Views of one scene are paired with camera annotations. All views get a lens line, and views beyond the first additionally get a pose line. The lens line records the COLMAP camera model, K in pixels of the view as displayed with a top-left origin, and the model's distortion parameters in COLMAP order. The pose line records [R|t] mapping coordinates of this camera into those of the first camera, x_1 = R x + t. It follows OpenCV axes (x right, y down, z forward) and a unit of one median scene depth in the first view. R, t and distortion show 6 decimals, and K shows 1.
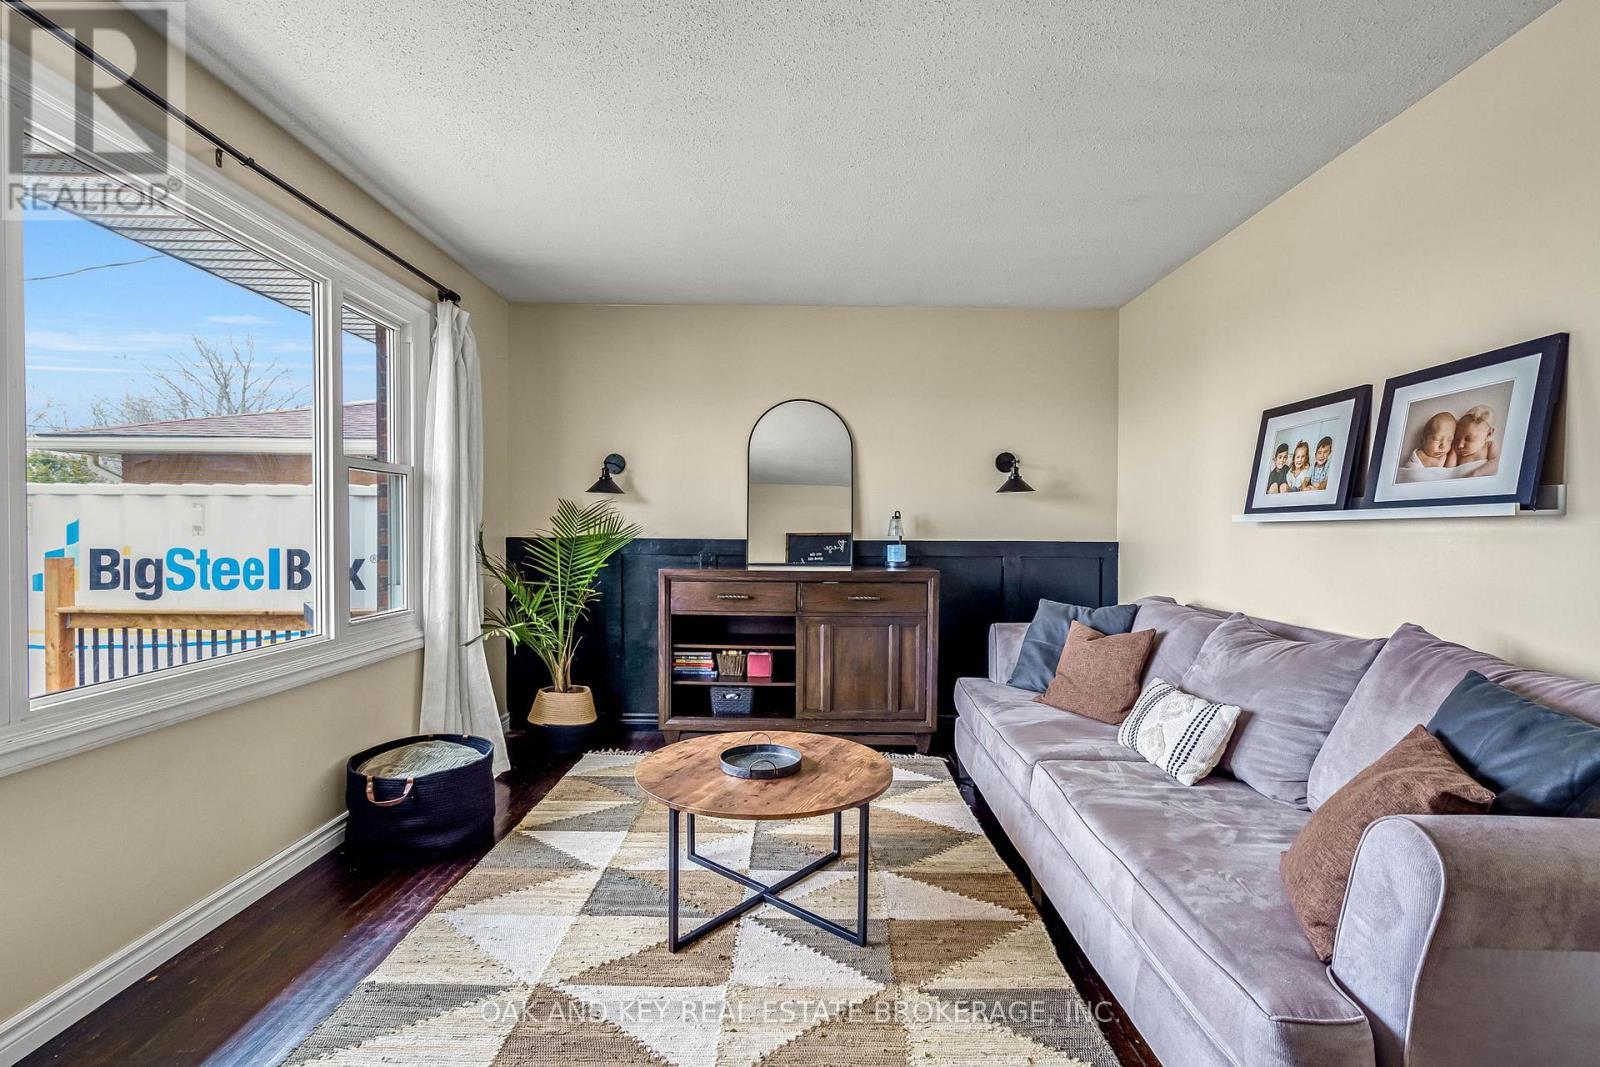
lens RADIAL K [[745.7, 0, 790.9], [0, 745.7, 535.9], [0, 0, 1]] dist [-0.005610, 0.002931]
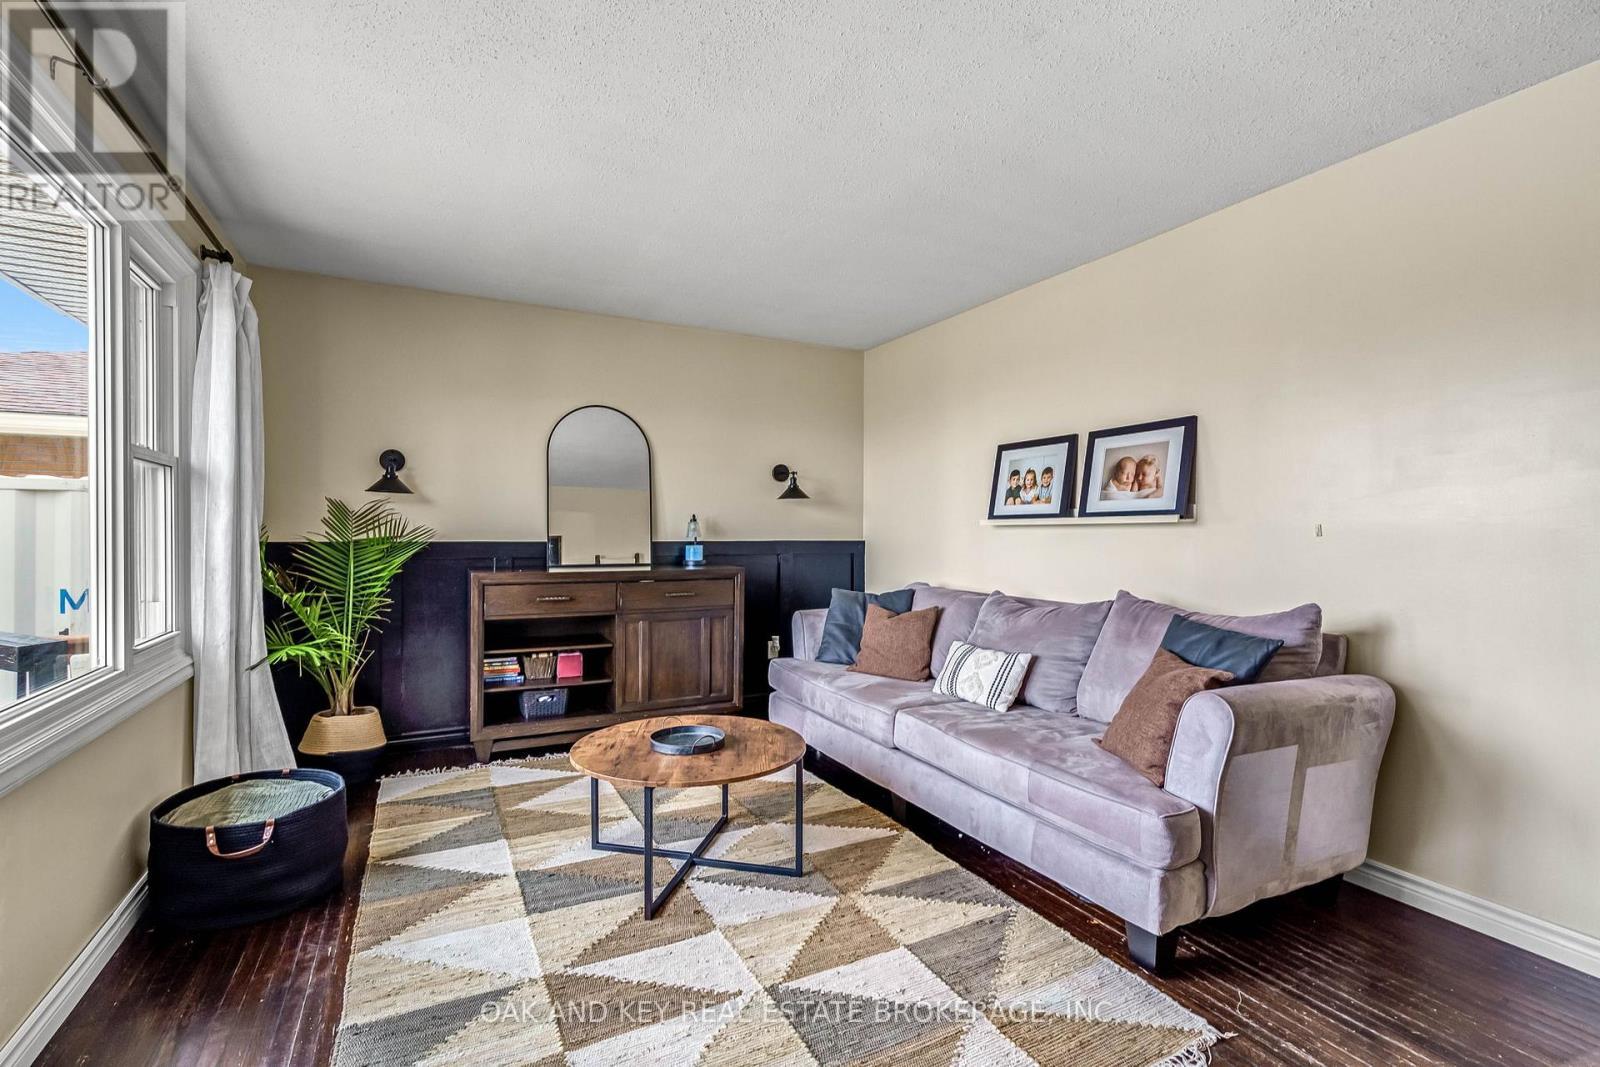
lens RADIAL K [[745.7, 0, 789.5], [0, 745.7, 529.3], [0, 0, 1]] dist [-0.005610, 0.002931]
pose [[0.885986, -0.002516, 0.463705, -0.376174], [0.006902, 0.999946, -0.007762, -0.003012], [-0.463660, 0.010078, 0.885956, -0.054217]]
